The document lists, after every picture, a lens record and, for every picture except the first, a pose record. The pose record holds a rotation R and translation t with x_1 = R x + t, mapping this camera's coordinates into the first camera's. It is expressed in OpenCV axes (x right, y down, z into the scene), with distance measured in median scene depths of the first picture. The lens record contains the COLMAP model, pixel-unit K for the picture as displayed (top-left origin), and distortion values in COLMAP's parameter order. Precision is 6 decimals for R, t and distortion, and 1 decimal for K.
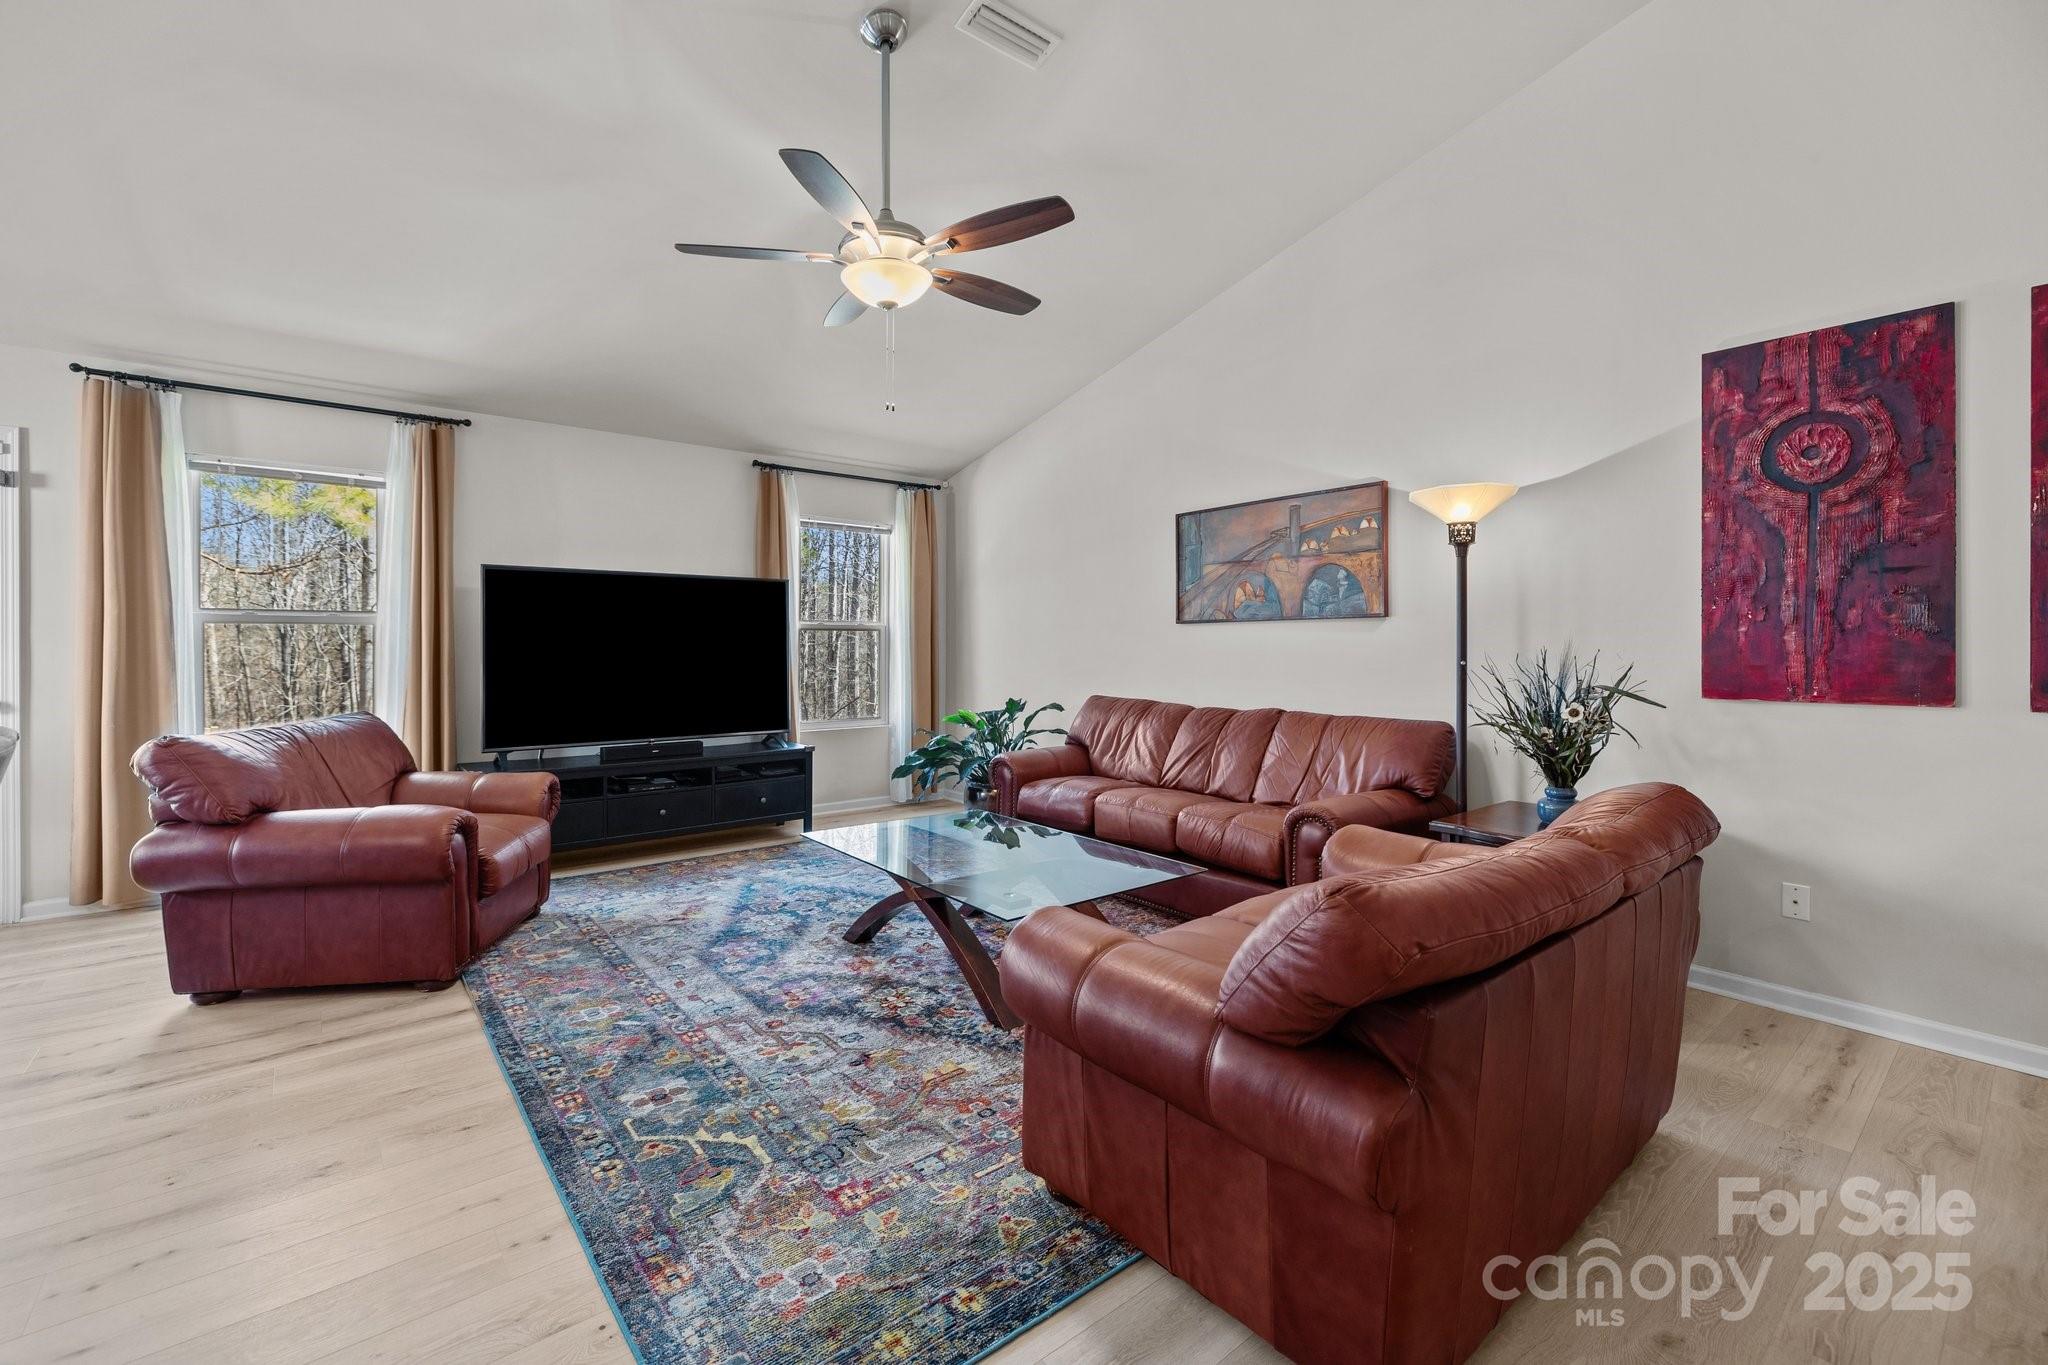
lens RADIAL K [[875.4, 0, 1003.5], [0, 875.4, 643.5], [0, 0, 1]] dist [0.000950, -0.000902]
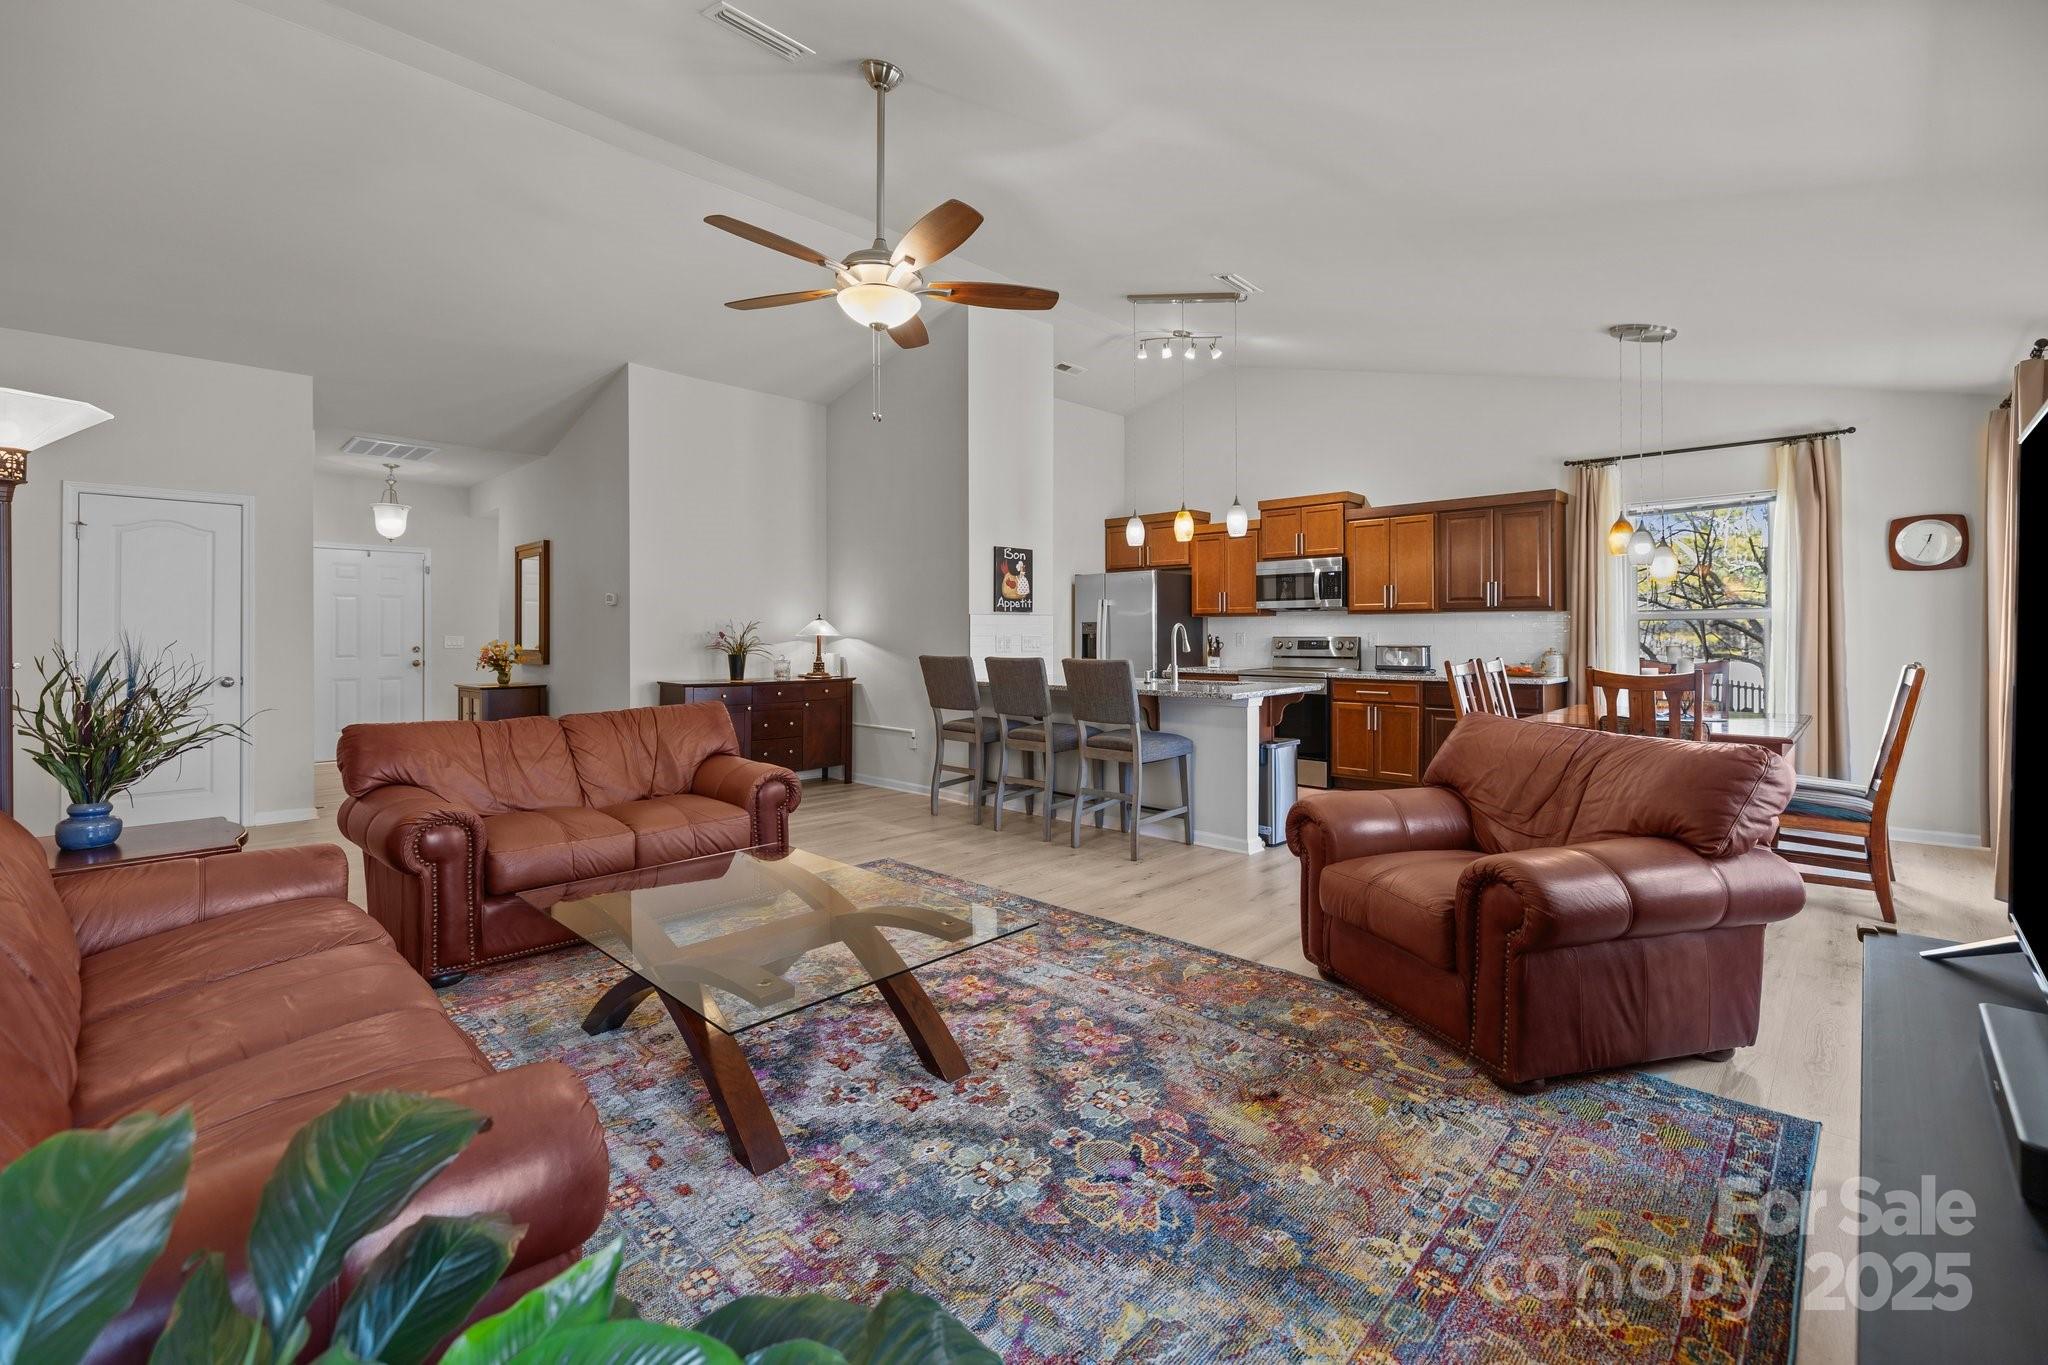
lens RADIAL K [[875.4, 0, 995.2], [0, 875.4, 633.0], [0, 0, 1]] dist [0.000950, -0.000902]
pose [[-0.994737, -0.002144, -0.102434, -0.134217], [-0.002151, 0.999998, -0.000040, -0.001426], [0.102434, 0.000181, -0.994740, 1.692781]]
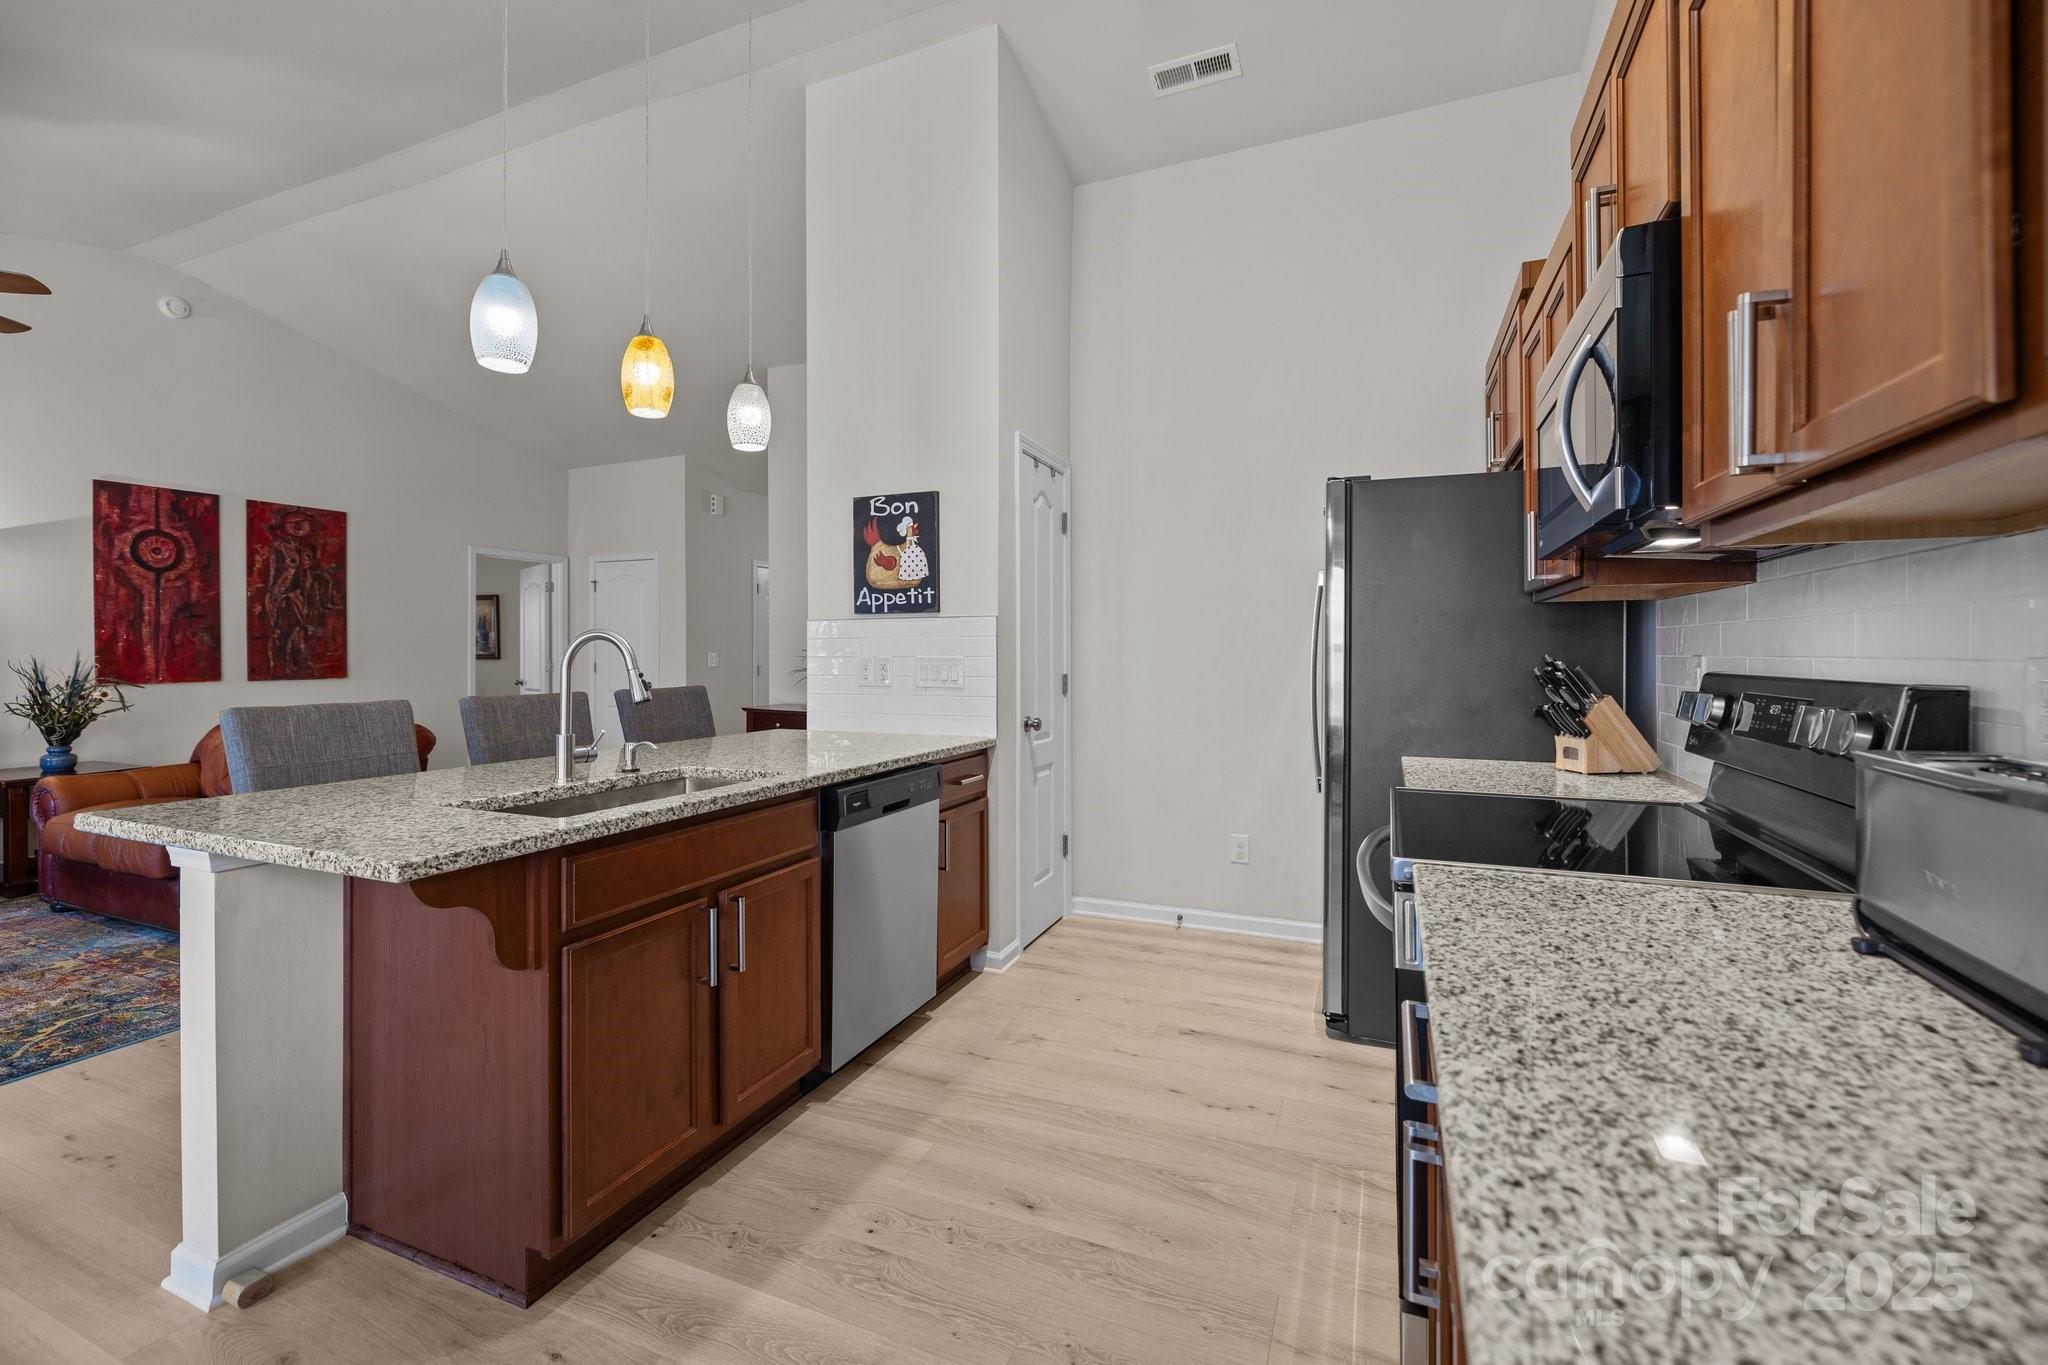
lens RADIAL K [[875.4, 0, 1001.5], [0, 875.4, 643.8], [0, 0, 1]] dist [0.000950, -0.000902]
pose [[-0.457522, 0.004530, 0.889187, -1.302468], [0.000297, 0.999988, -0.004942, -0.006772], [-0.889198, -0.001997, -0.457518, 0.198334]]
